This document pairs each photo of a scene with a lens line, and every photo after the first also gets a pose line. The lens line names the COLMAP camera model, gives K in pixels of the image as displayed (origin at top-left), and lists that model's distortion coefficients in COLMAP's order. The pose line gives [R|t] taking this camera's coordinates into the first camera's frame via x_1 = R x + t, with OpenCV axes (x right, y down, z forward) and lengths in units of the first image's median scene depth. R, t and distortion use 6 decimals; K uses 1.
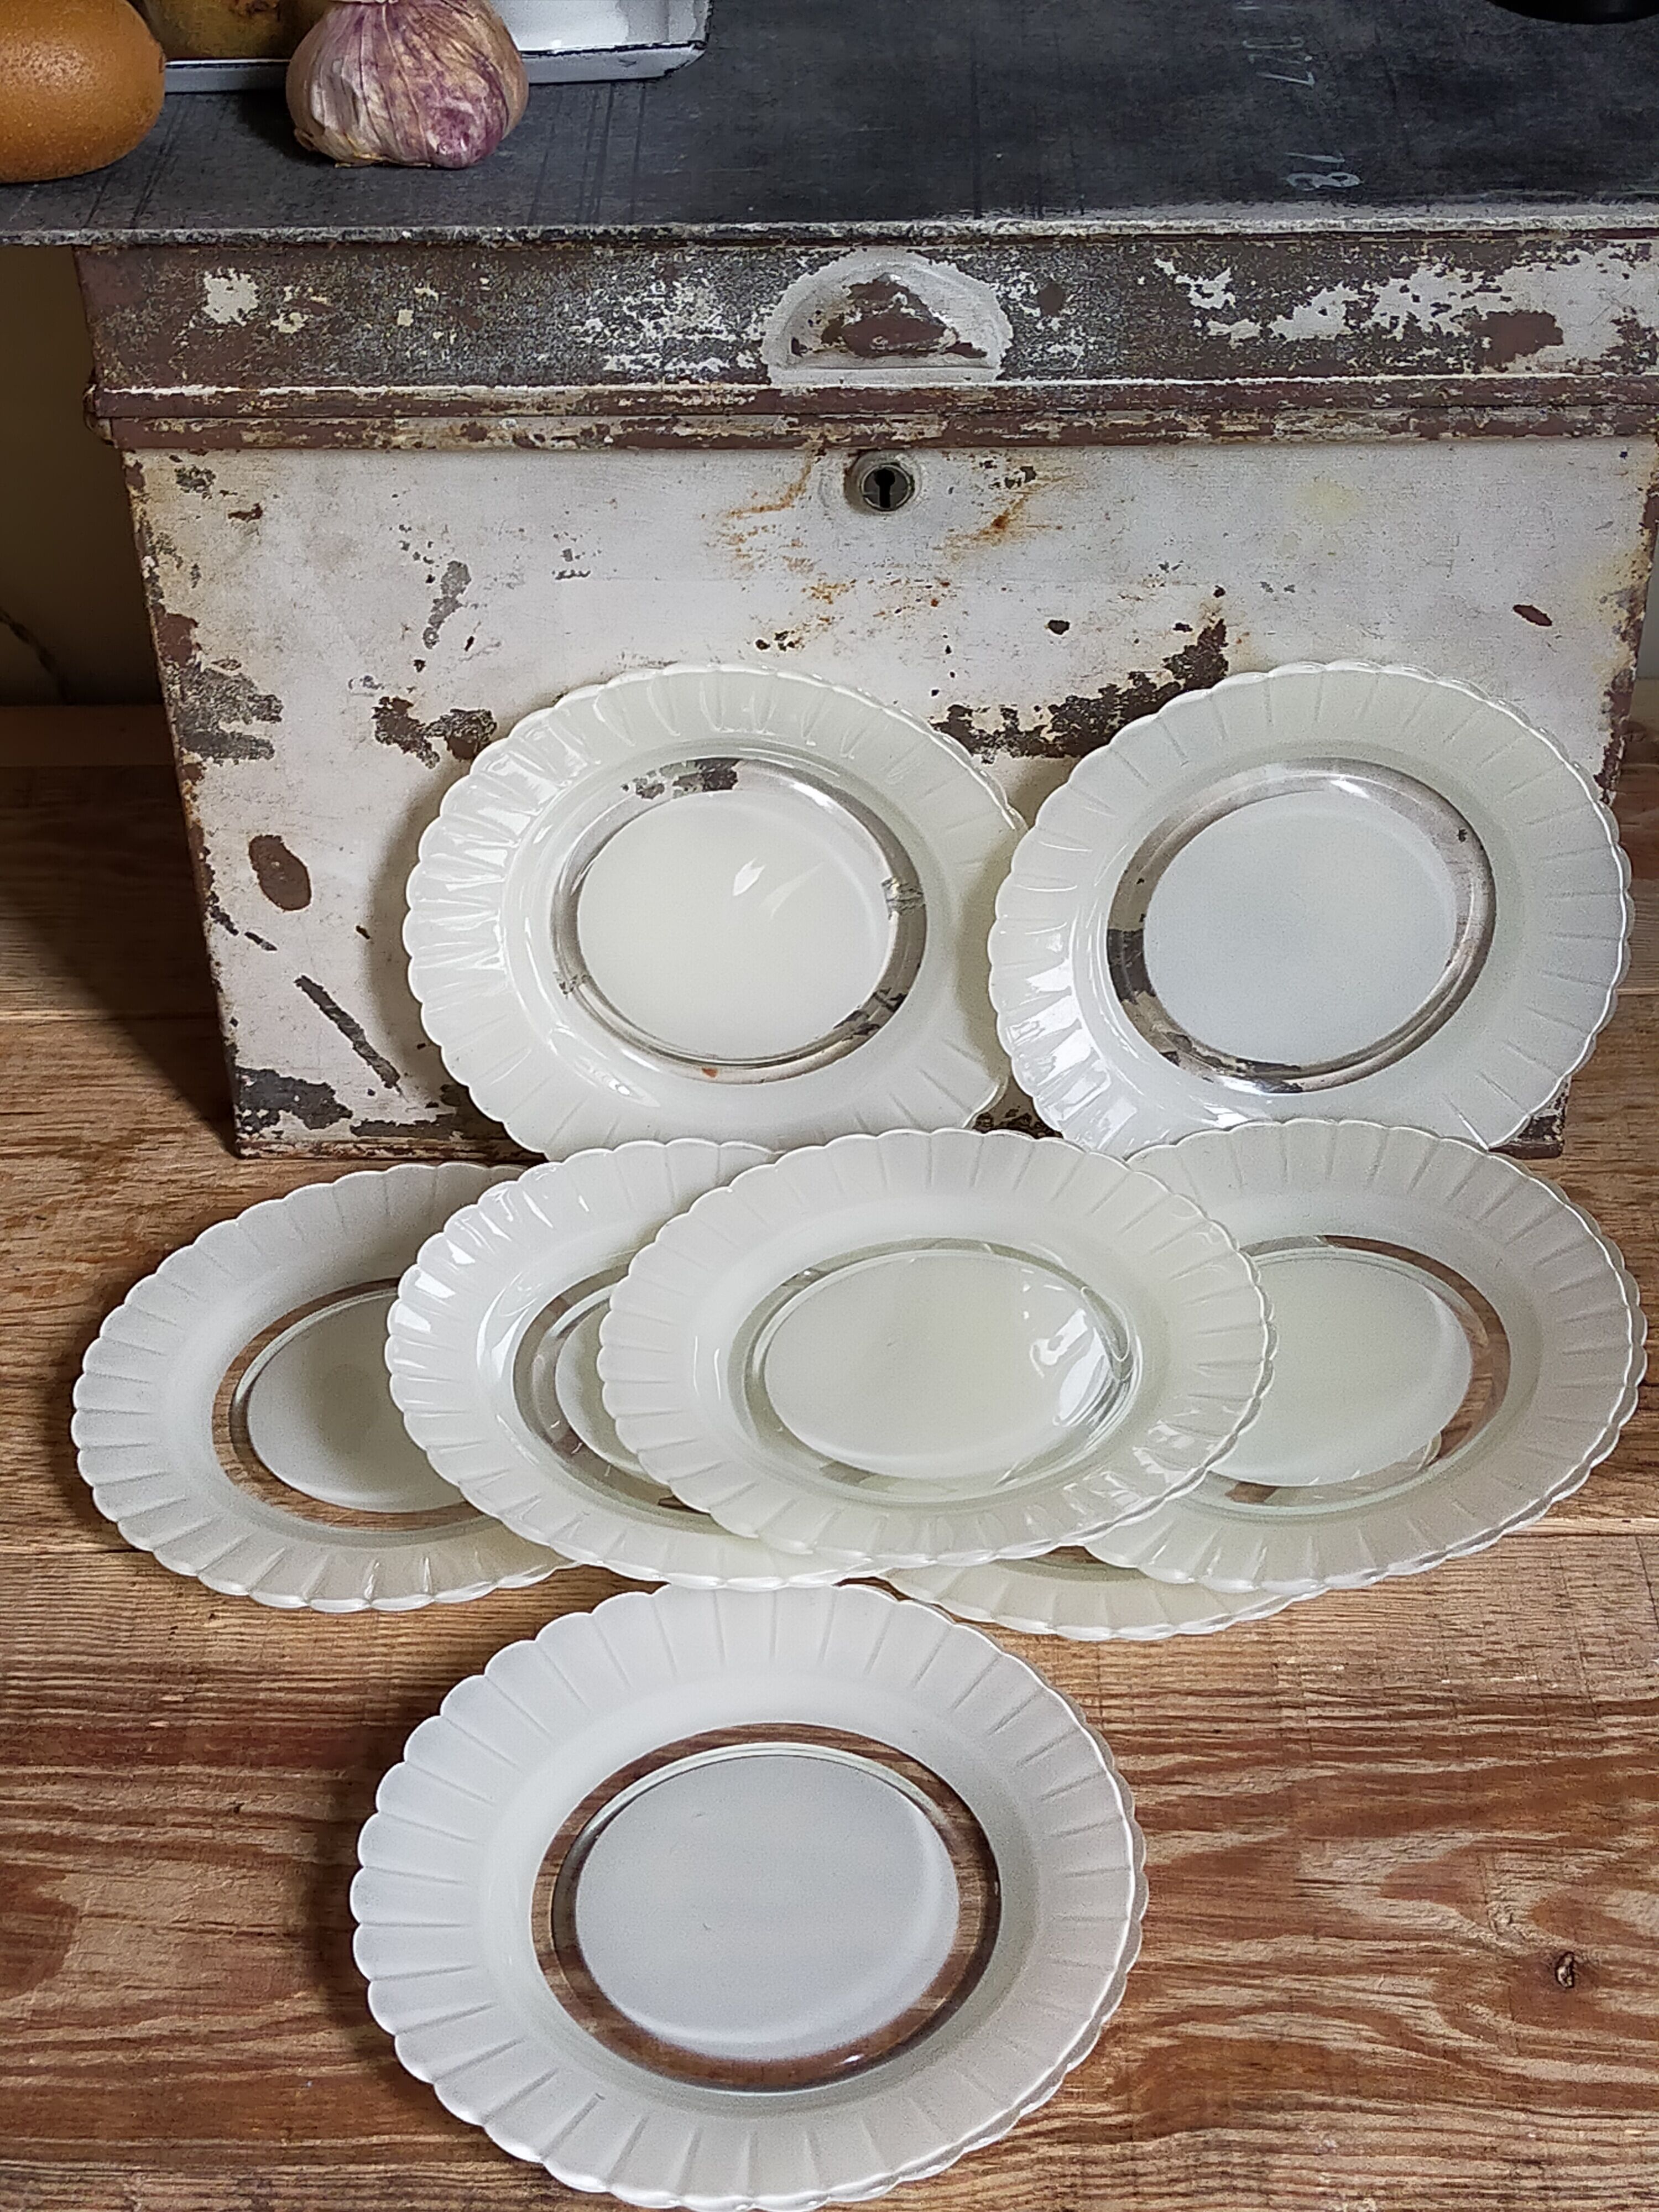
lens RADIAL K [[3333.0, 0, 850.0], [0, 3333.0, 1132.1], [0, 0, 1]] dist [0.133054, -0.300854]
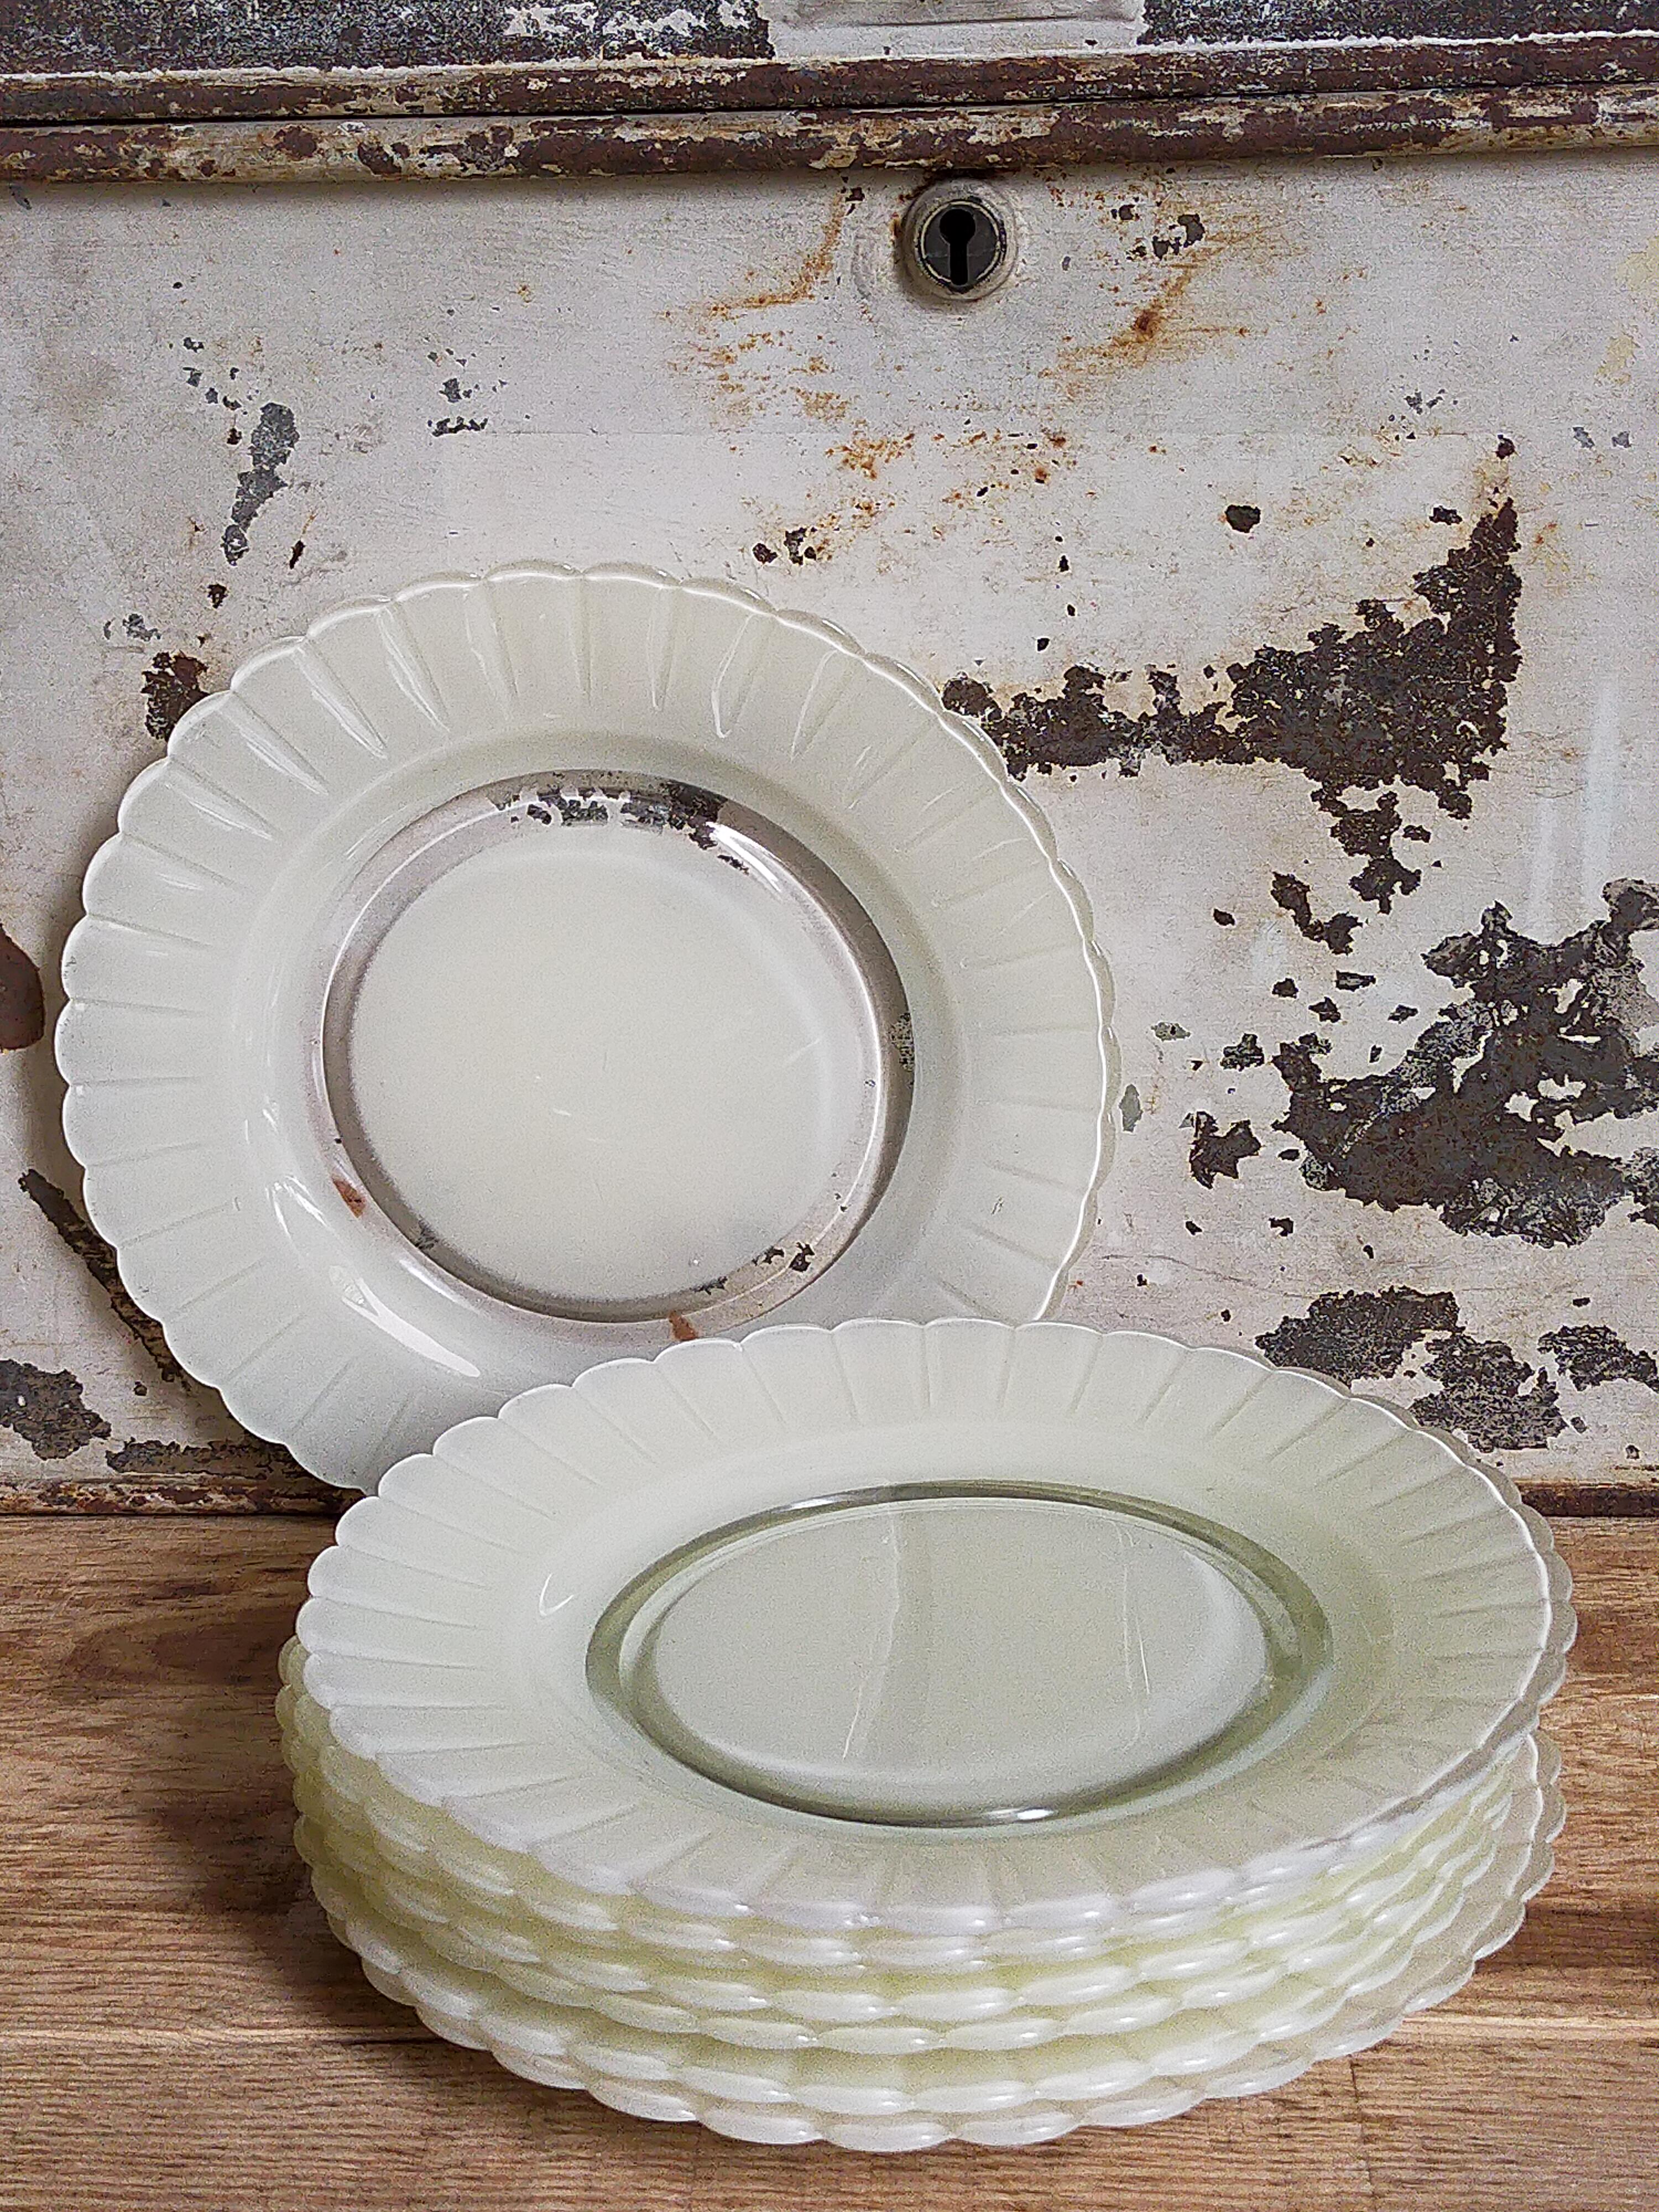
lens RADIAL K [[3333.0, 0, 850.0], [0, 3333.0, 1132.1], [0, 0, 1]] dist [0.133054, -0.300854]
pose [[0.999034, 0.002705, -0.043869, 0.017609], [-0.016400, 0.948961, -0.314966, 0.154209], [0.040778, 0.315381, 0.948089, 0.451164]]
